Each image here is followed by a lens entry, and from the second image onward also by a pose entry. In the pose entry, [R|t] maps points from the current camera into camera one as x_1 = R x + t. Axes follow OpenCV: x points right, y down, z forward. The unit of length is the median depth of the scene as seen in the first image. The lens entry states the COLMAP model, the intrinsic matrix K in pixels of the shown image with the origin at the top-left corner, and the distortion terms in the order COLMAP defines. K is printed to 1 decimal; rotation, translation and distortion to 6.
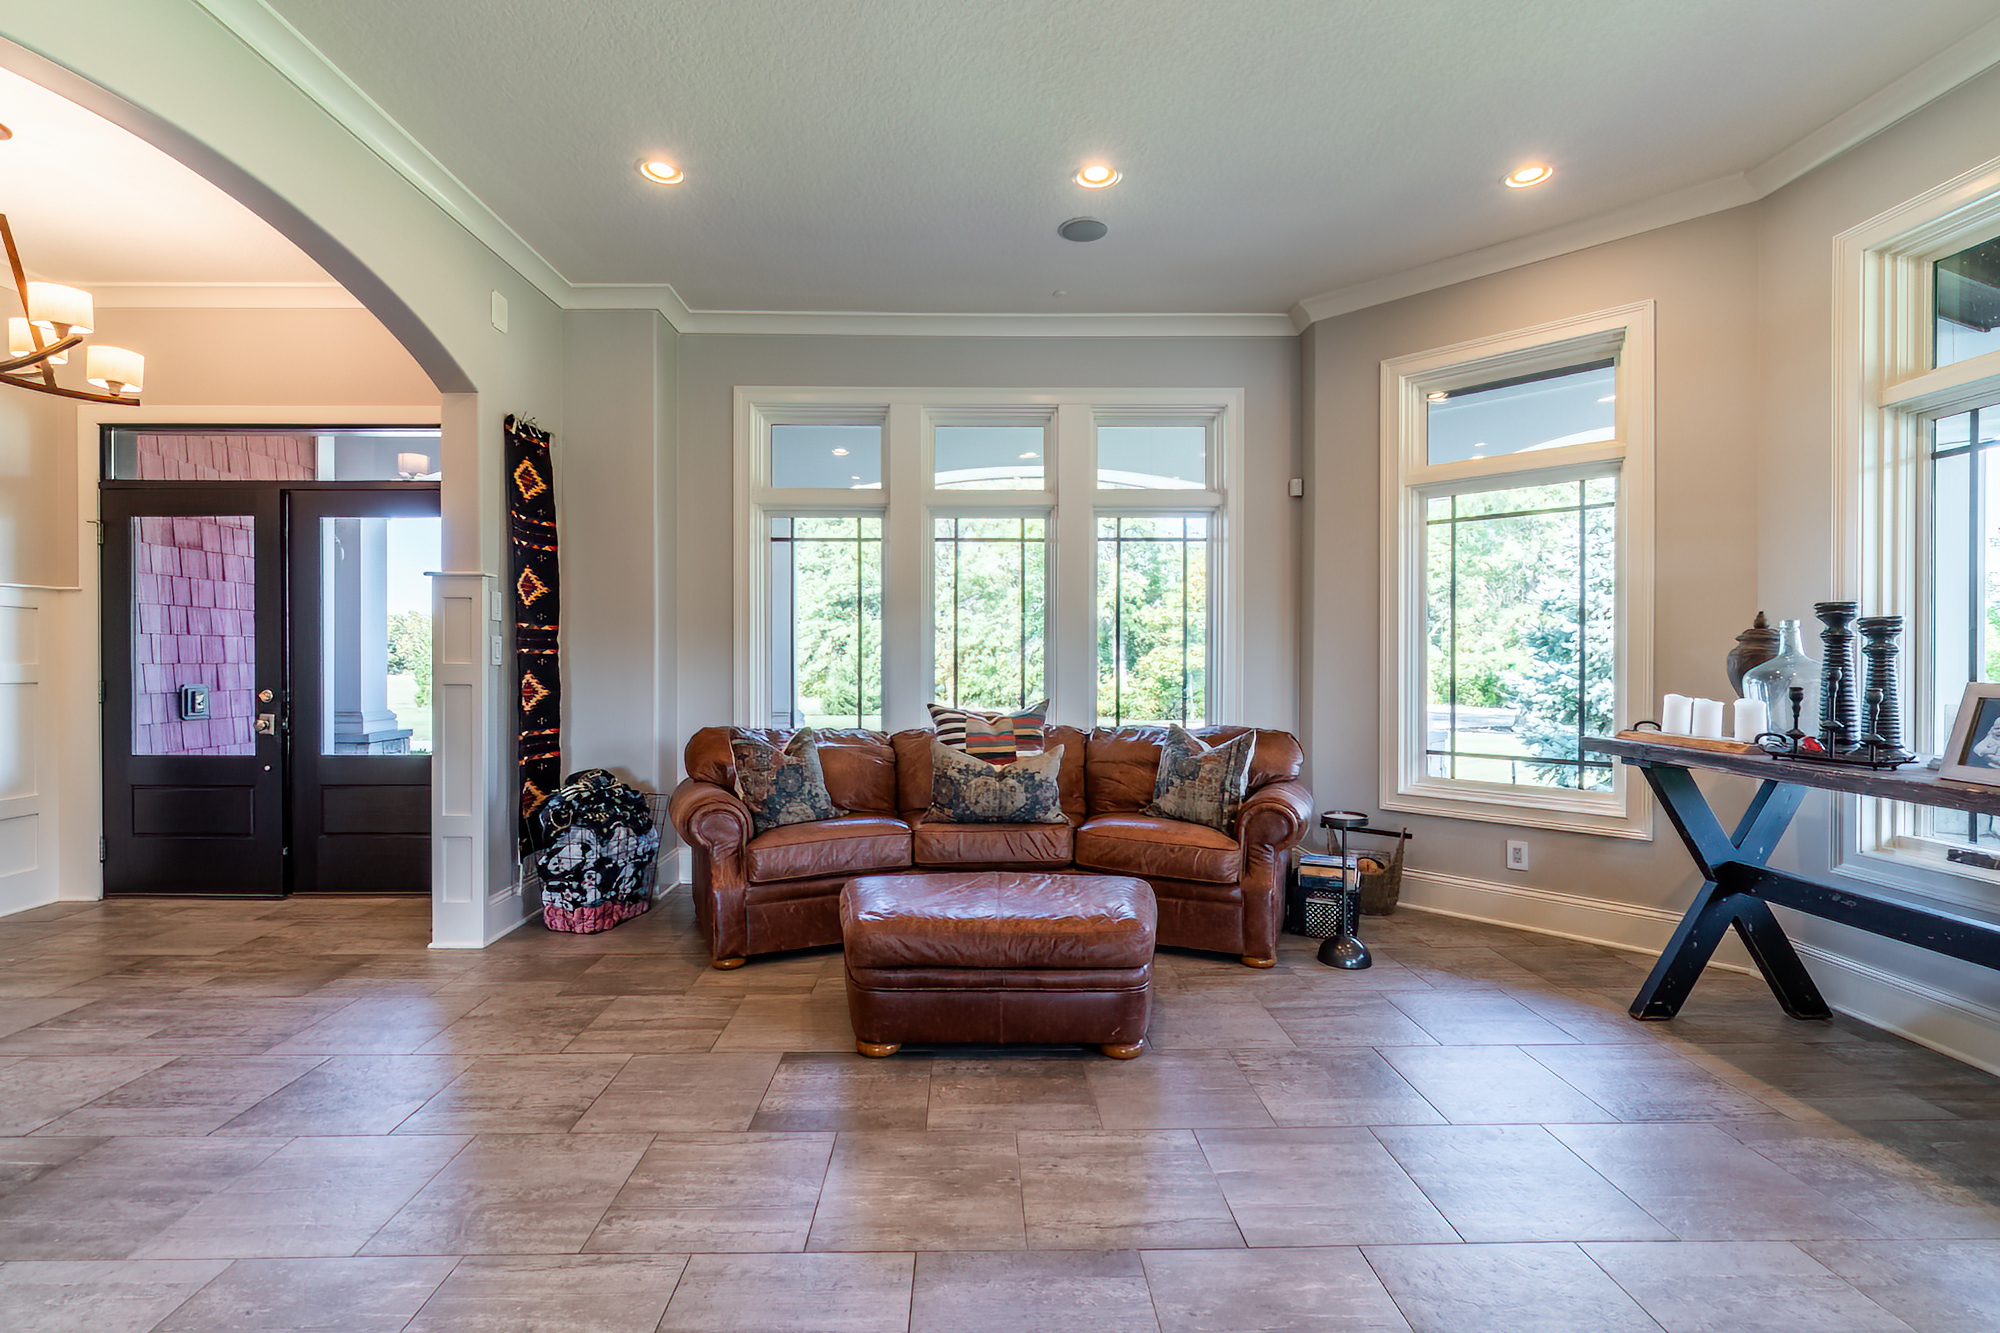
lens RADIAL K [[872.3, 0, 986.9], [0, 872.3, 664.5], [0, 0, 1]] dist [-0.003269, -0.000132]
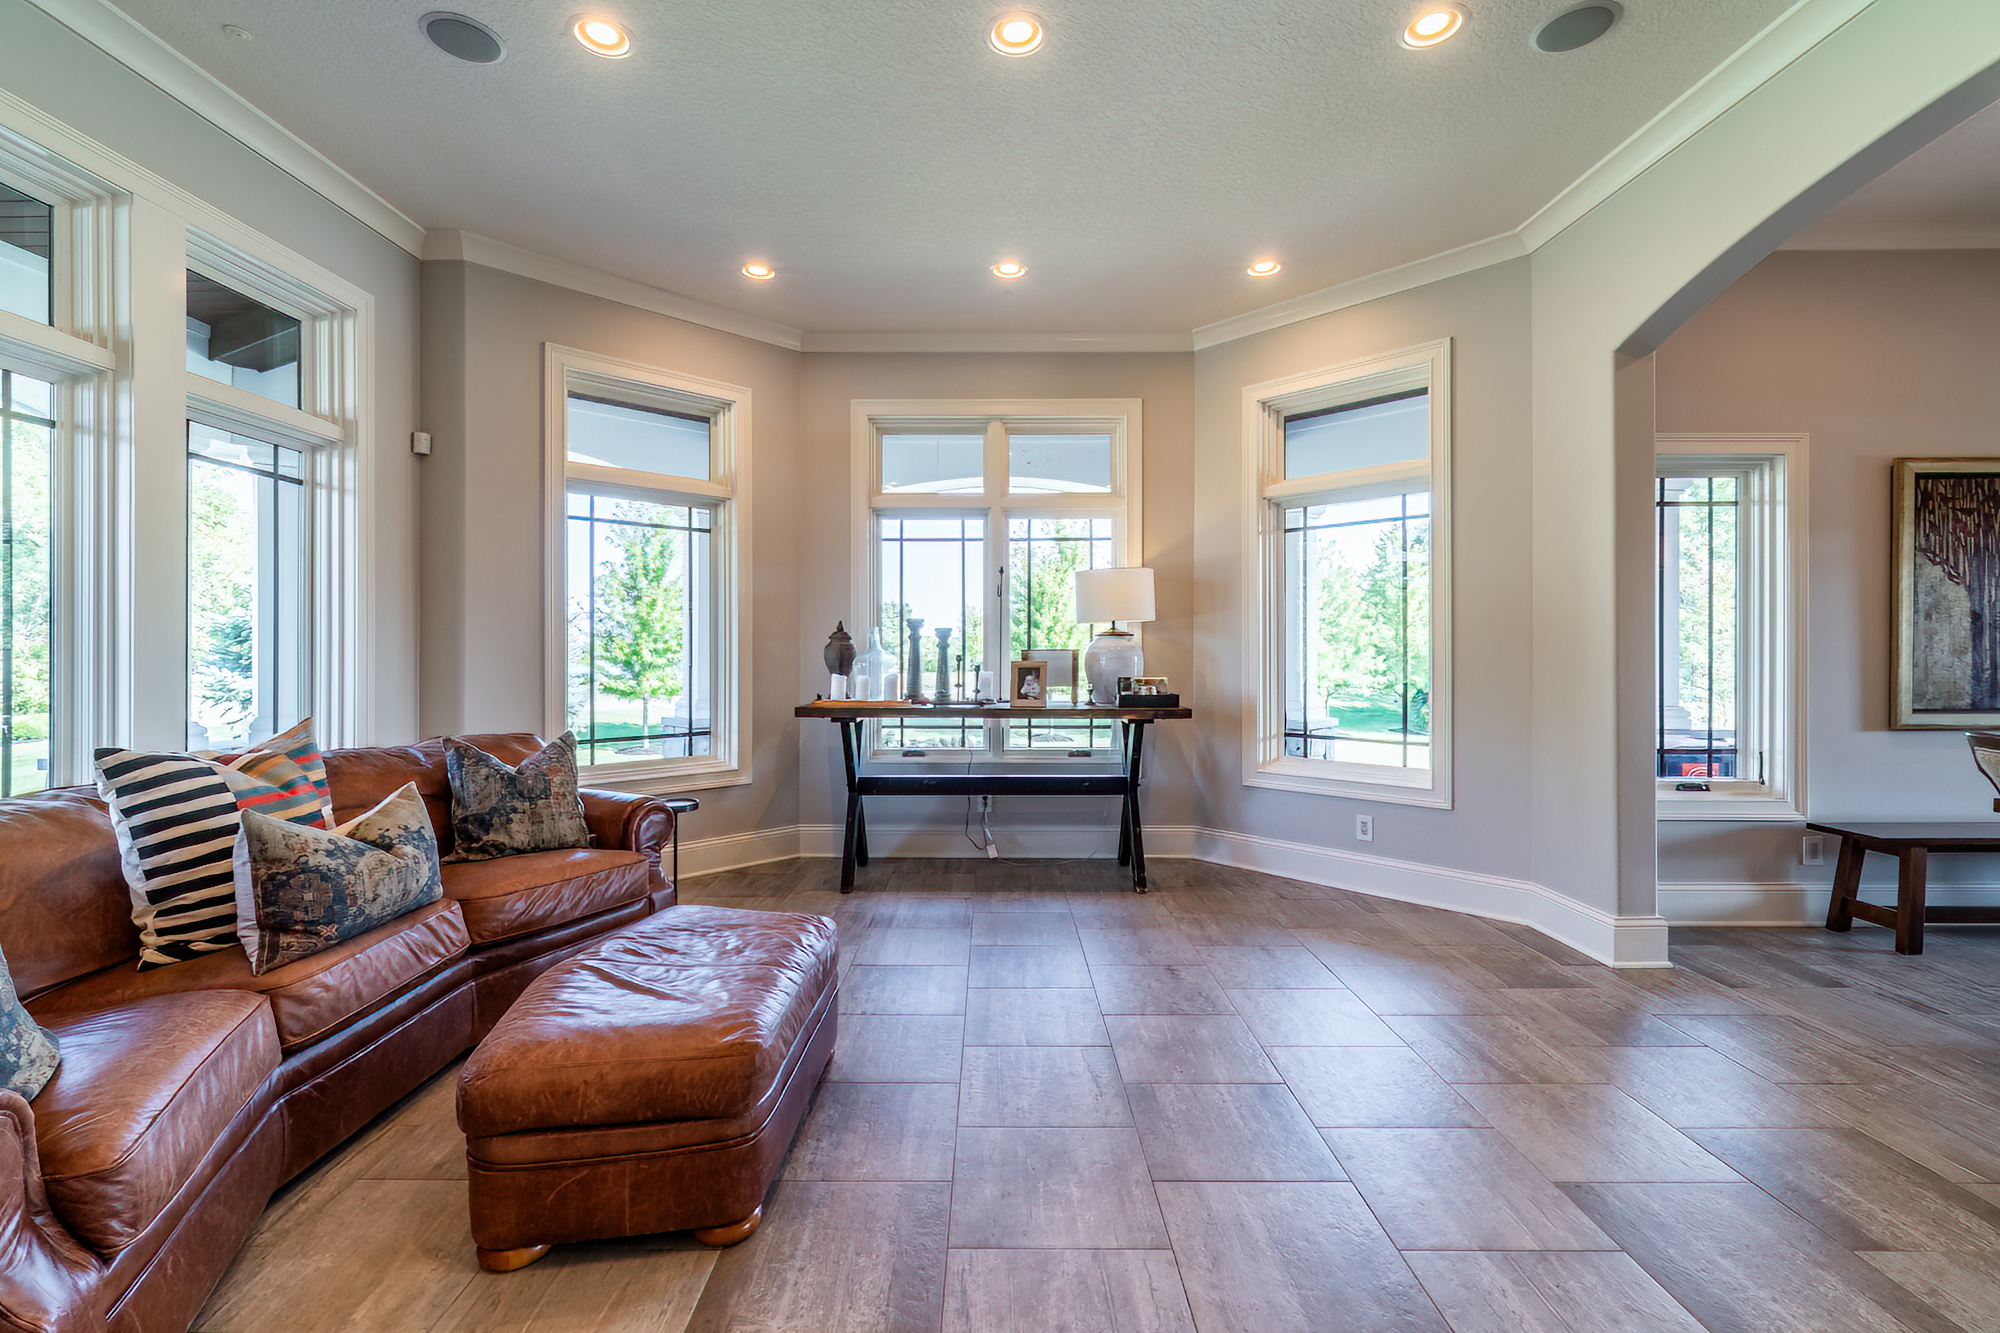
lens RADIAL K [[872.3, 0, 988.9], [0, 872.3, 651.8], [0, 0, 1]] dist [-0.003269, -0.000132]
pose [[0.025679, -0.004357, 0.999661, -0.581843], [0.006311, 0.999971, 0.004196, -0.007297], [-0.999650, 0.006201, 0.025706, 0.567350]]
